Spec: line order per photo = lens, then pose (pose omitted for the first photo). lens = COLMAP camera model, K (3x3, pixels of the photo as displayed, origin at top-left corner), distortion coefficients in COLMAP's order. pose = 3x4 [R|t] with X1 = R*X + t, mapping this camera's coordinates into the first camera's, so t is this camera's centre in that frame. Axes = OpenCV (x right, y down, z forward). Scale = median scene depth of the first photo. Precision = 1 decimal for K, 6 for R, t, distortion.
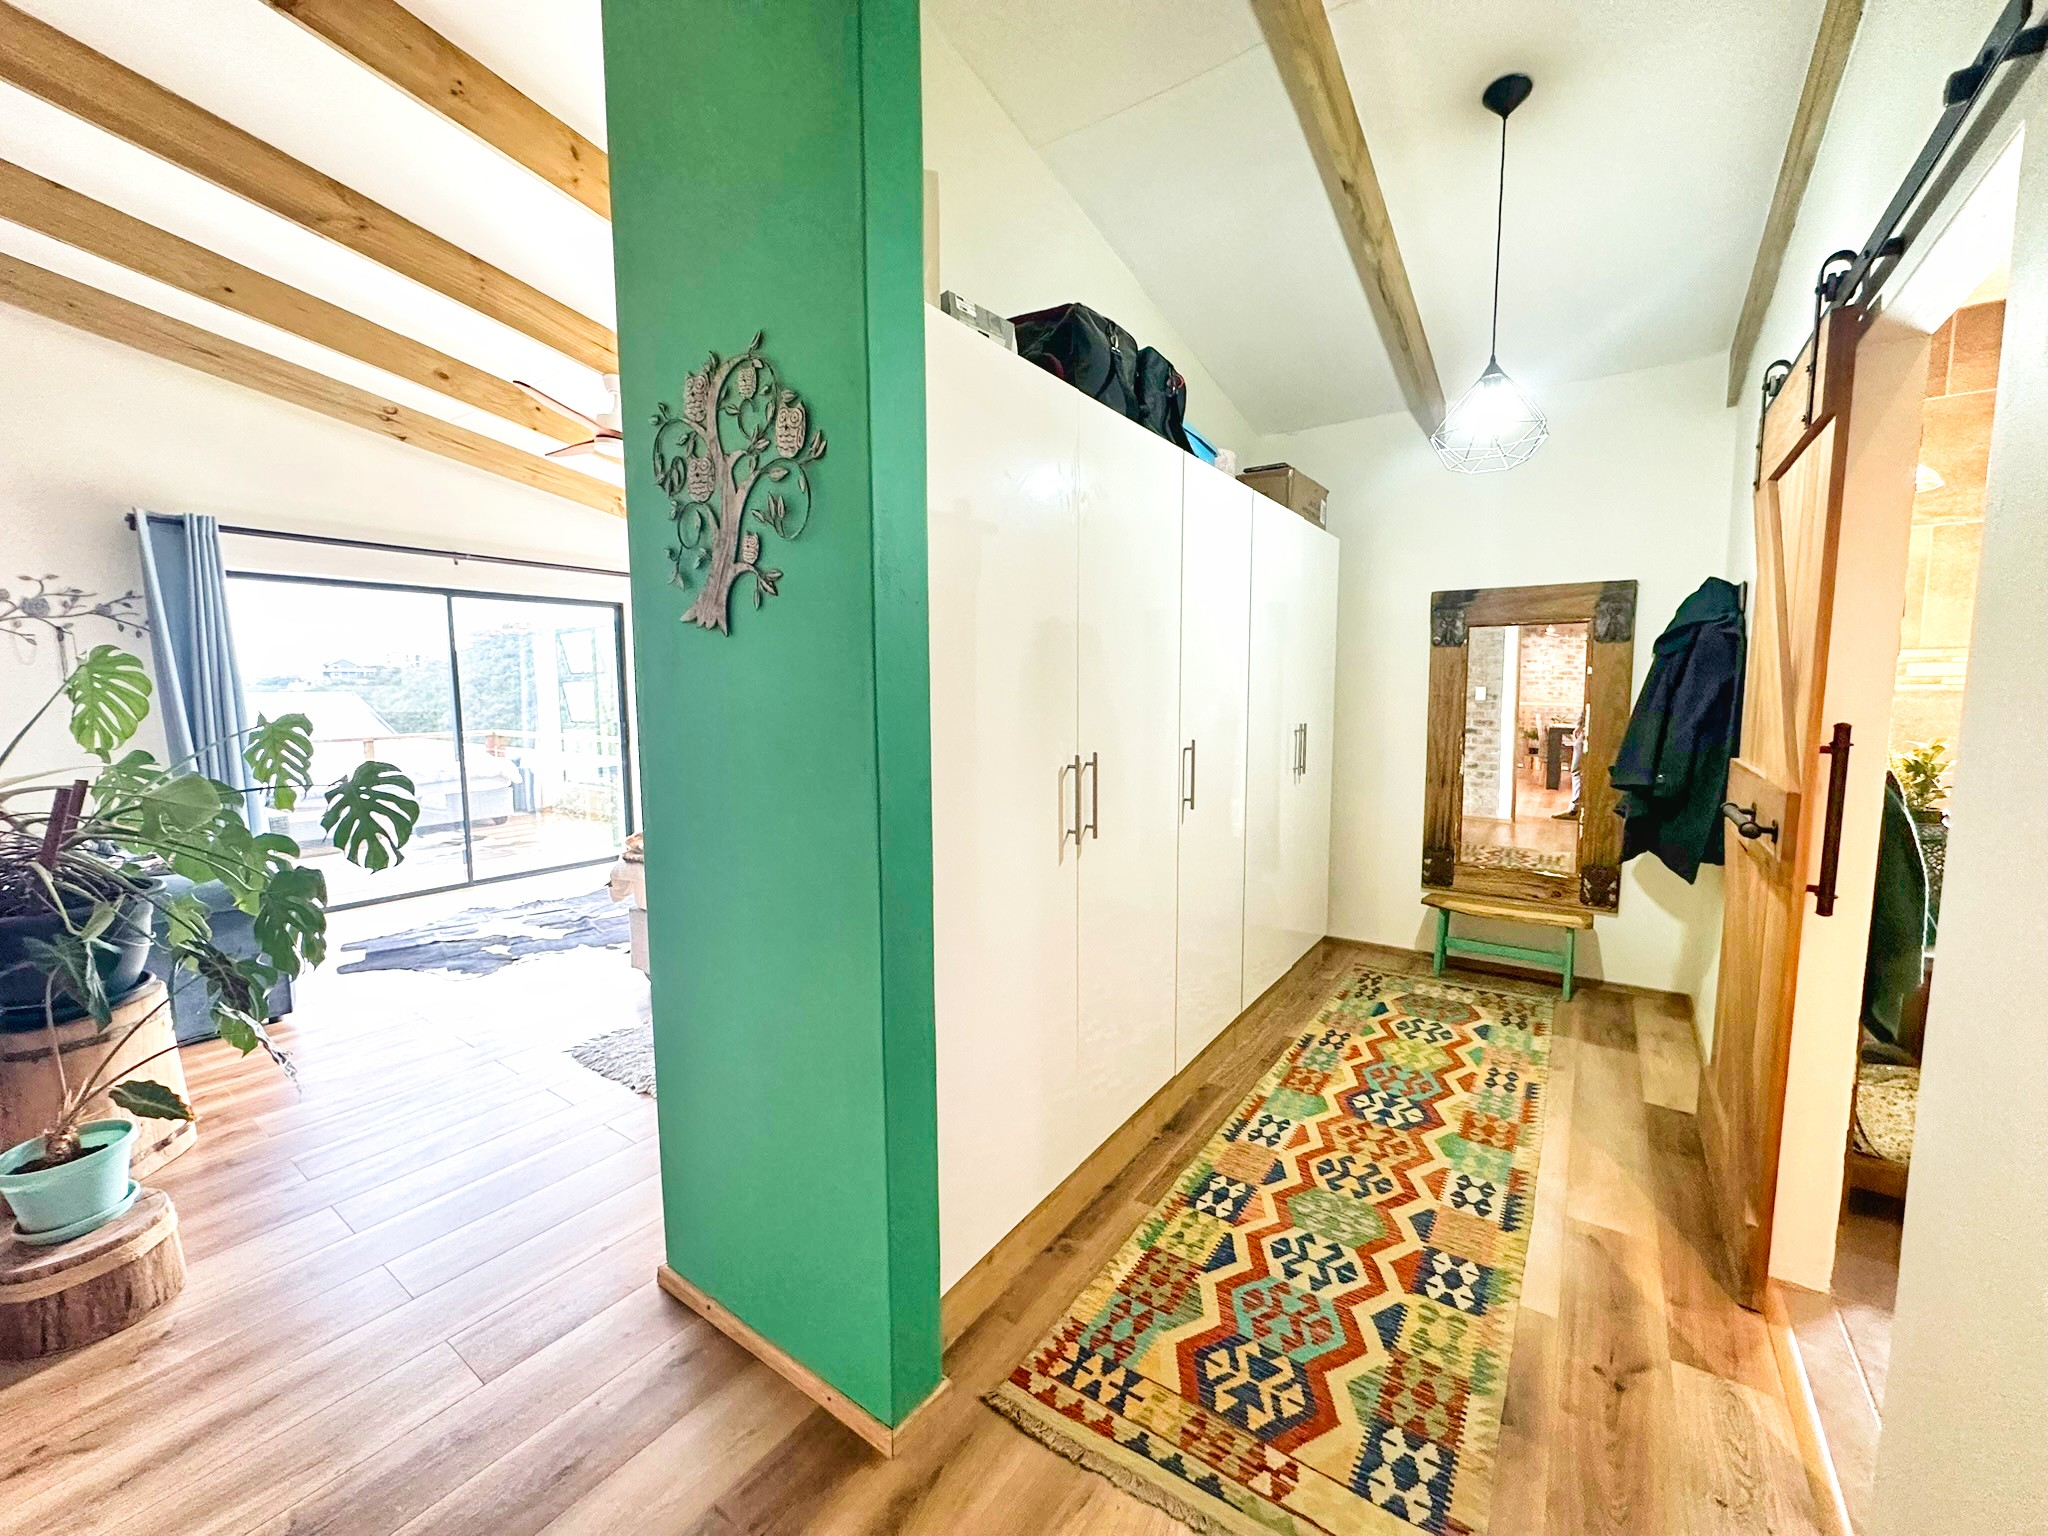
lens RADIAL K [[815.9, 0, 1021.0], [0, 815.9, 768.2], [0, 0, 1]] dist [-0.001030, 0.000156]
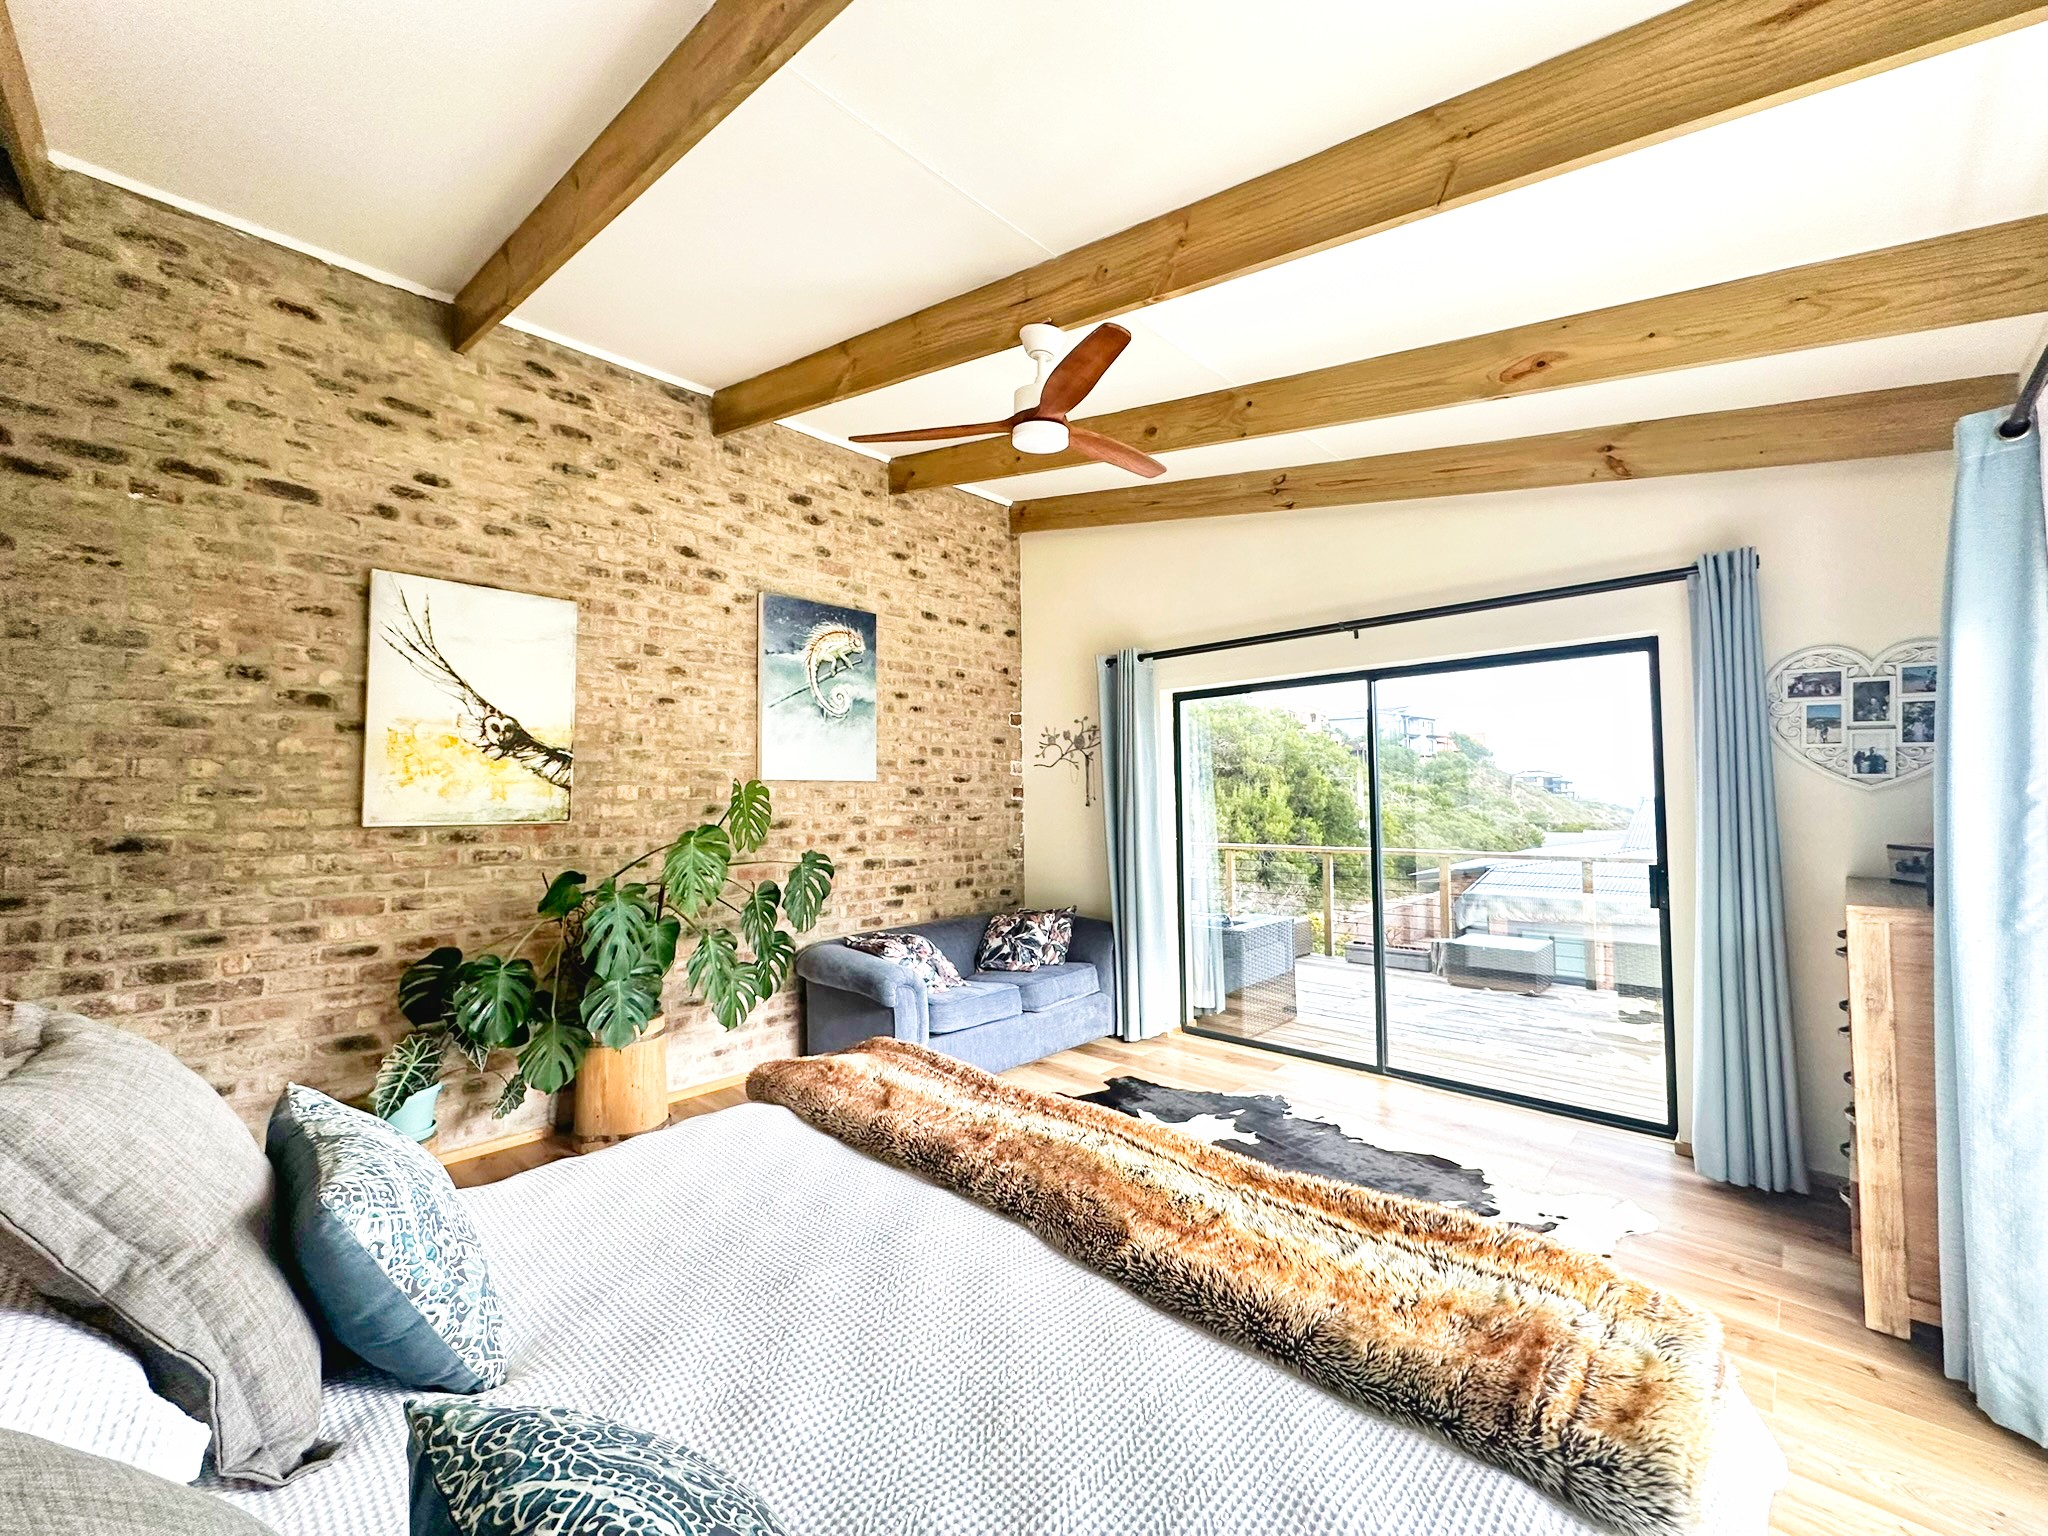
lens RADIAL K [[815.9, 0, 1021.0], [0, 815.9, 768.2], [0, 0, 1]] dist [-0.001030, 0.000156]
pose [[-0.145374, -0.029190, -0.988946, 0.125178], [-0.085467, 0.996199, -0.016840, -0.113201], [0.985678, 0.082074, -0.147316, 1.018501]]
